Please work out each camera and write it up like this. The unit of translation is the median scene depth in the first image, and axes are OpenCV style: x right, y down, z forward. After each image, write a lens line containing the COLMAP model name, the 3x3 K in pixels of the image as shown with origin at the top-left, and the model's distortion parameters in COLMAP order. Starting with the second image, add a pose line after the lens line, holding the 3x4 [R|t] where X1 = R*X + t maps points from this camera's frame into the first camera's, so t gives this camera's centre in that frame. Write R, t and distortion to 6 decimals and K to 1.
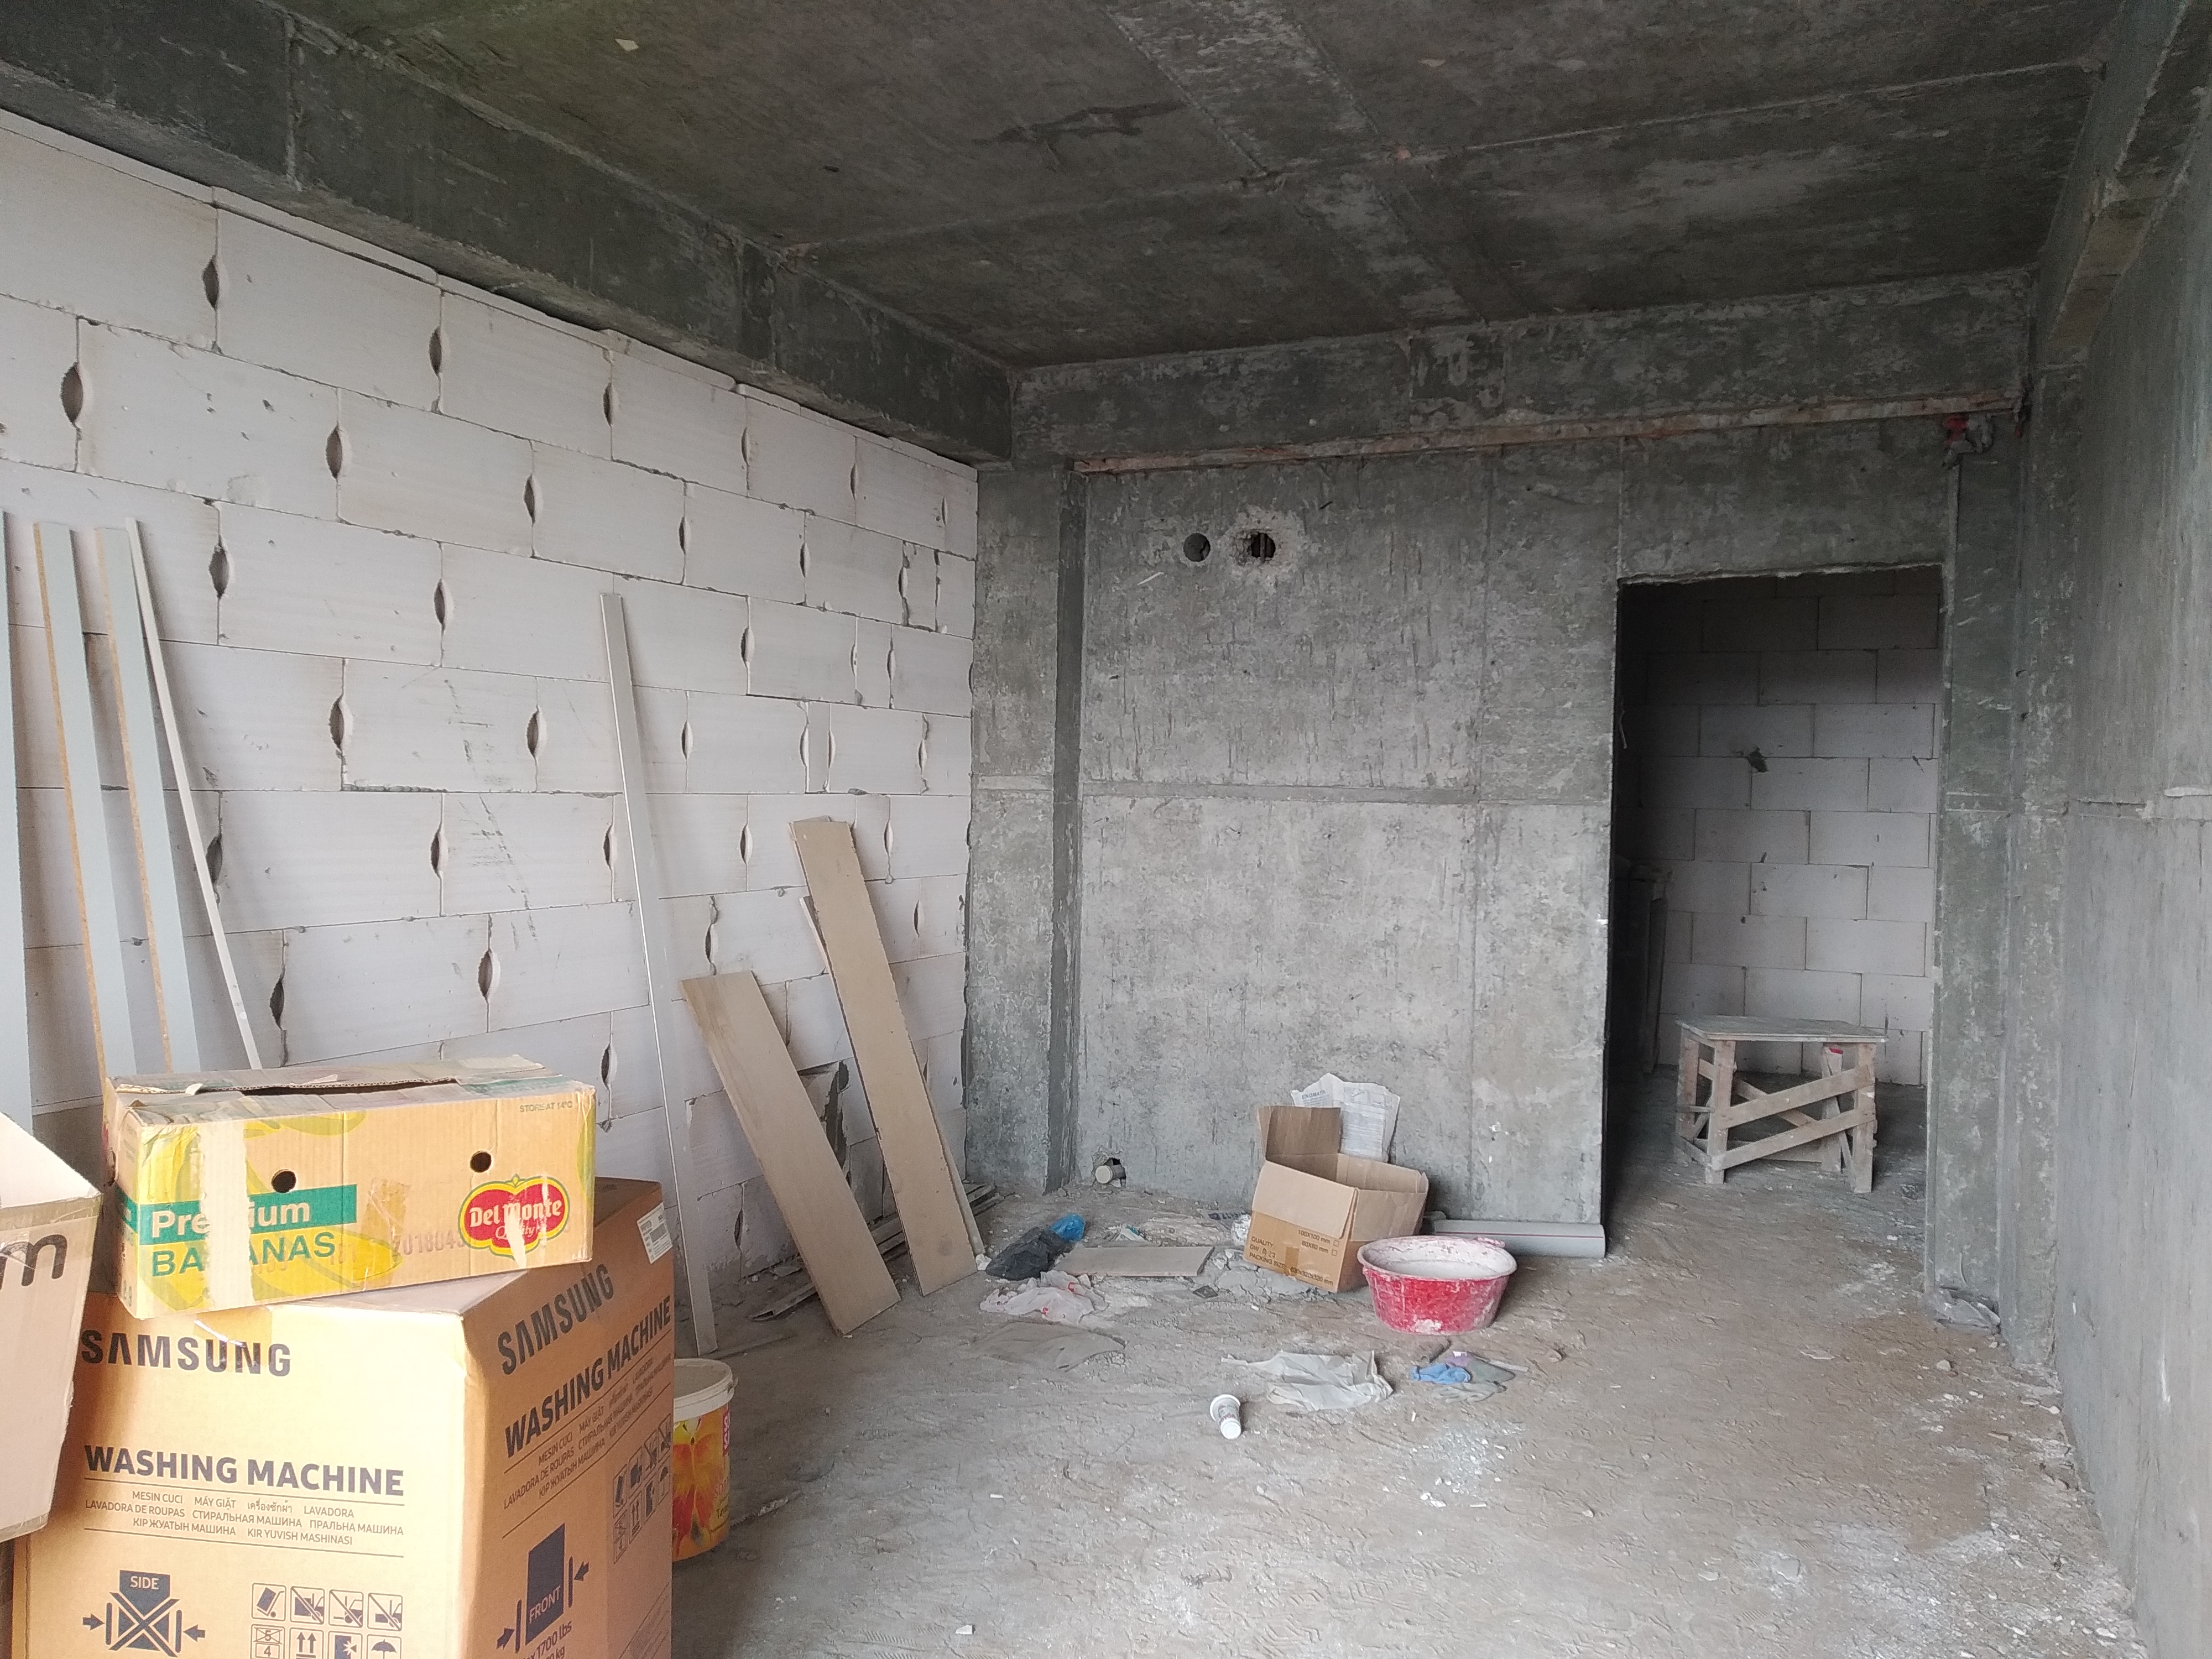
lens RADIAL K [[1691.2, 0, 1106.0], [0, 1691.2, 829.5], [0, 0, 1]] dist [-0.002754, -0.002946]
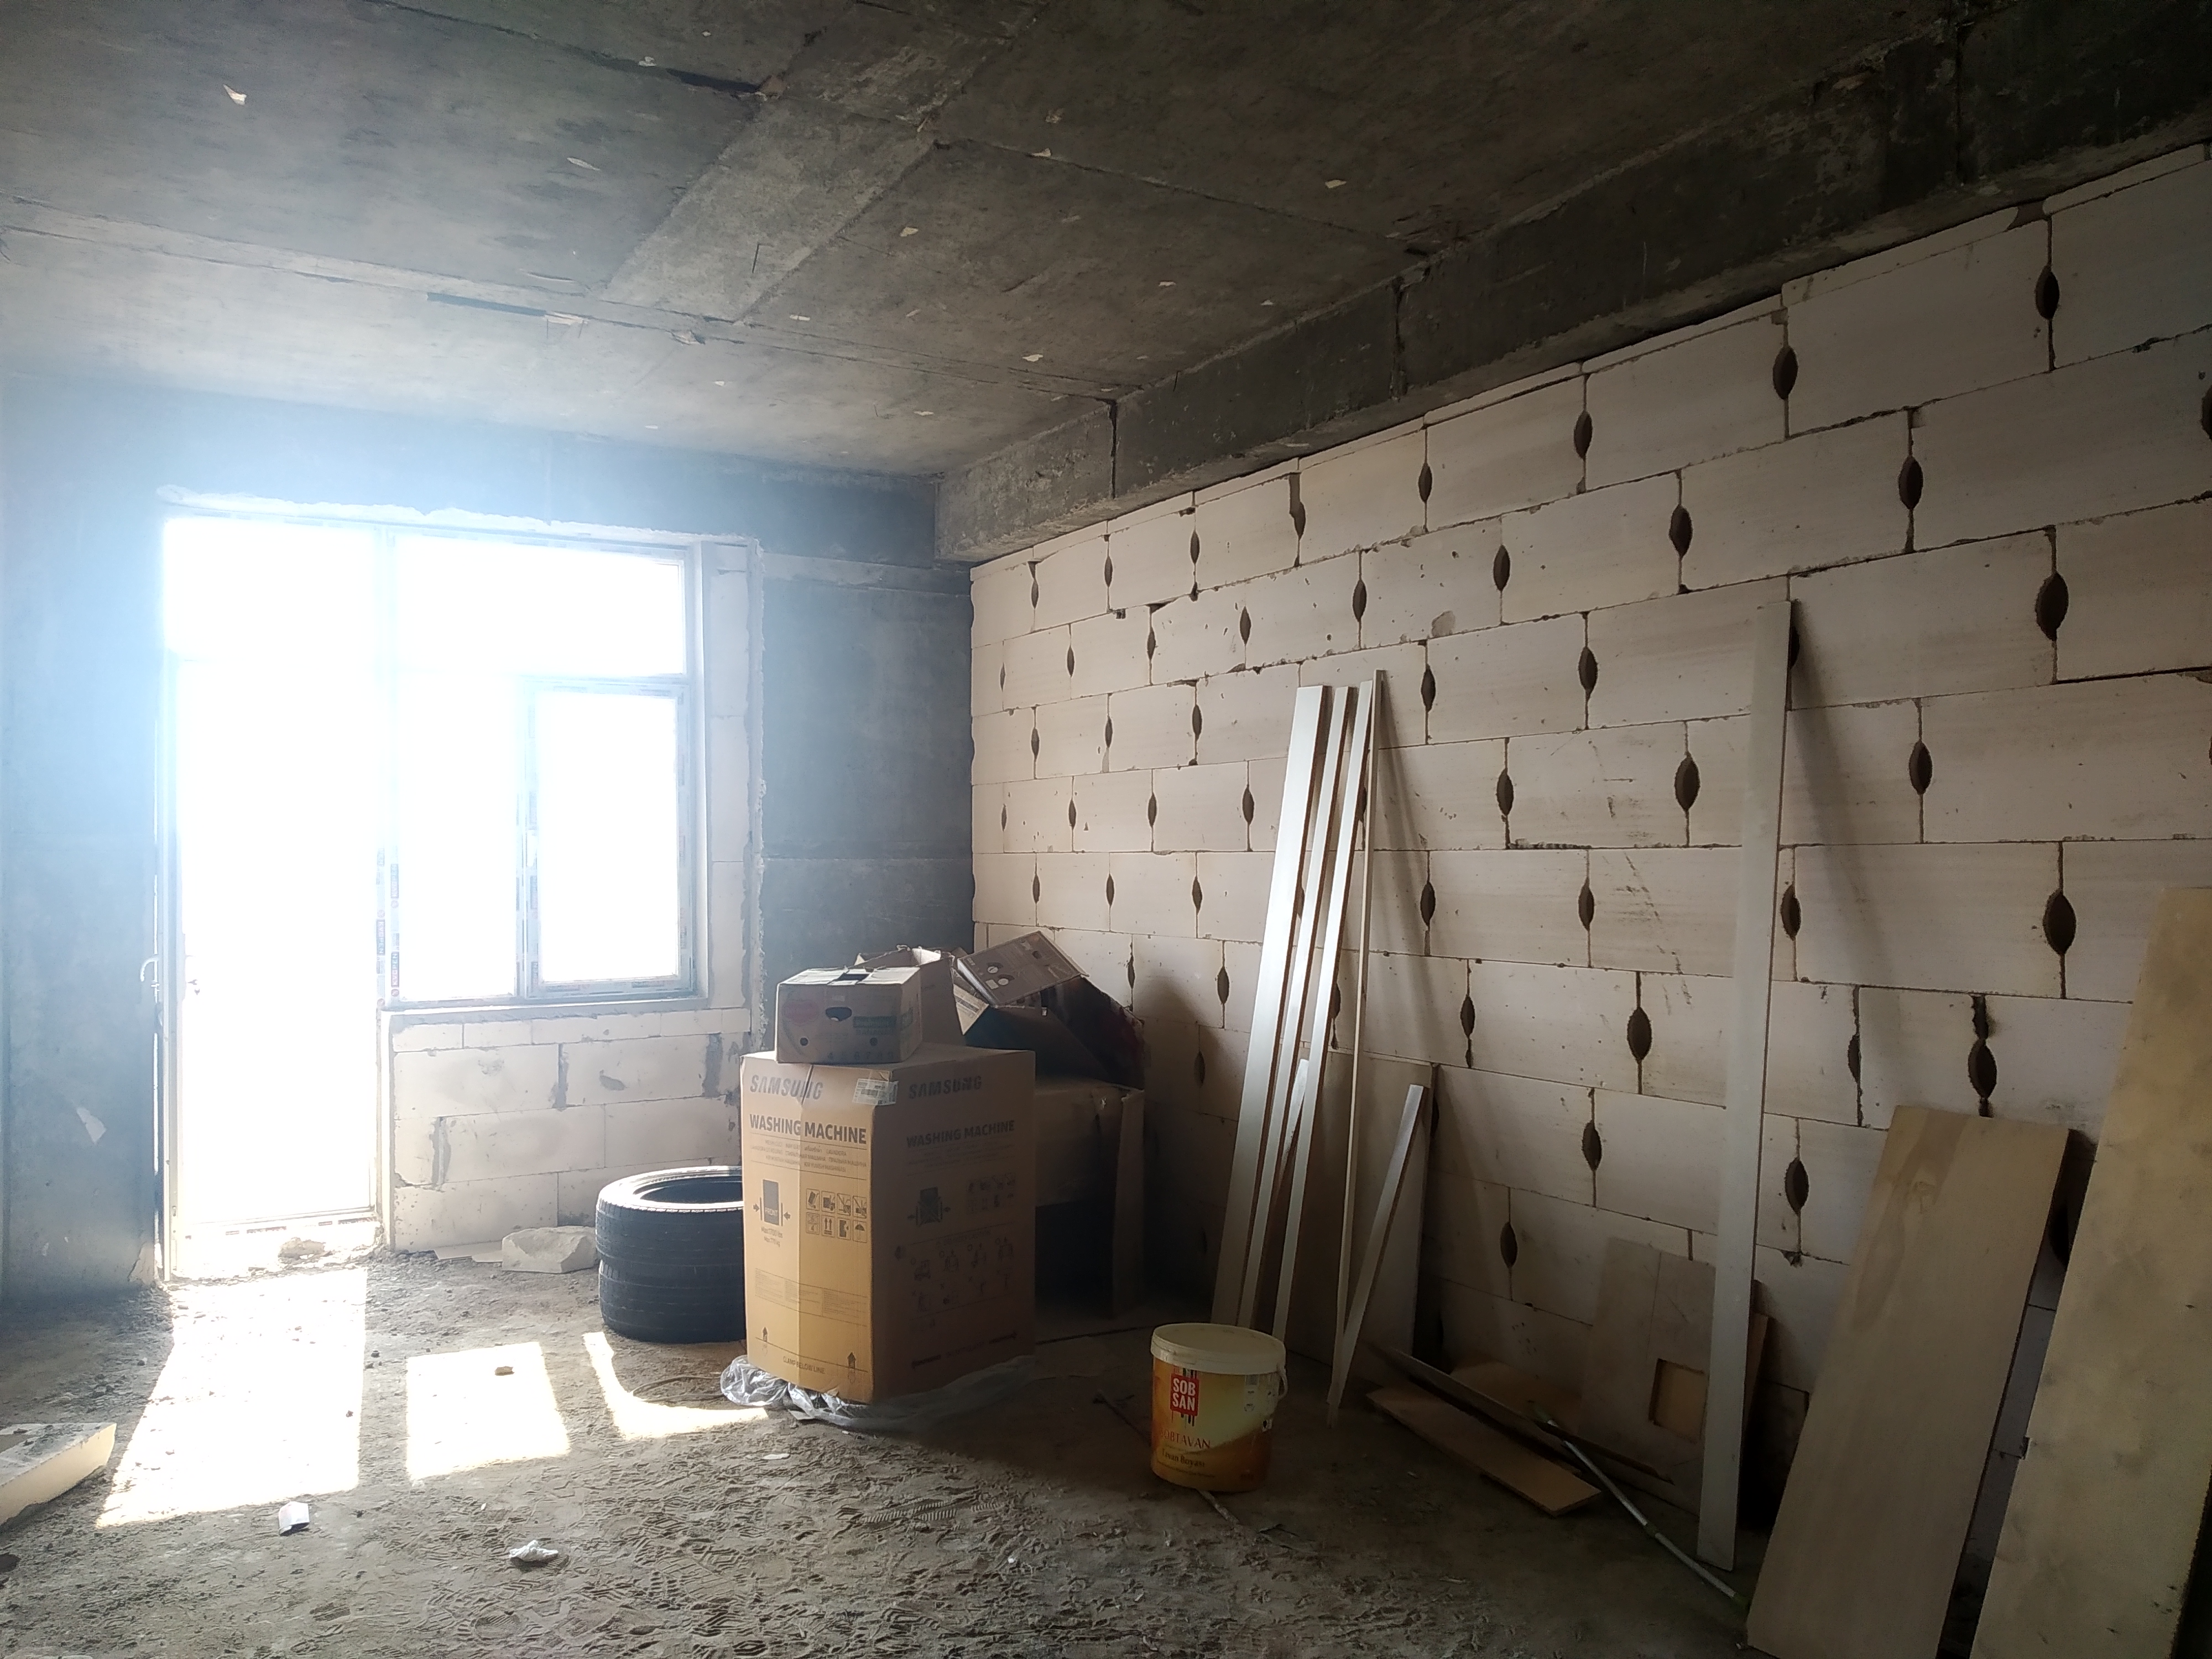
lens RADIAL K [[1691.2, 0, 1106.0], [0, 1691.2, 829.5], [0, 0, 1]] dist [-0.002754, -0.002946]
pose [[-0.592118, -0.020743, -0.805585, 0.665236], [-0.018772, 0.999752, -0.011945, -0.016515], [0.805633, 0.008050, -0.592360, 1.455216]]
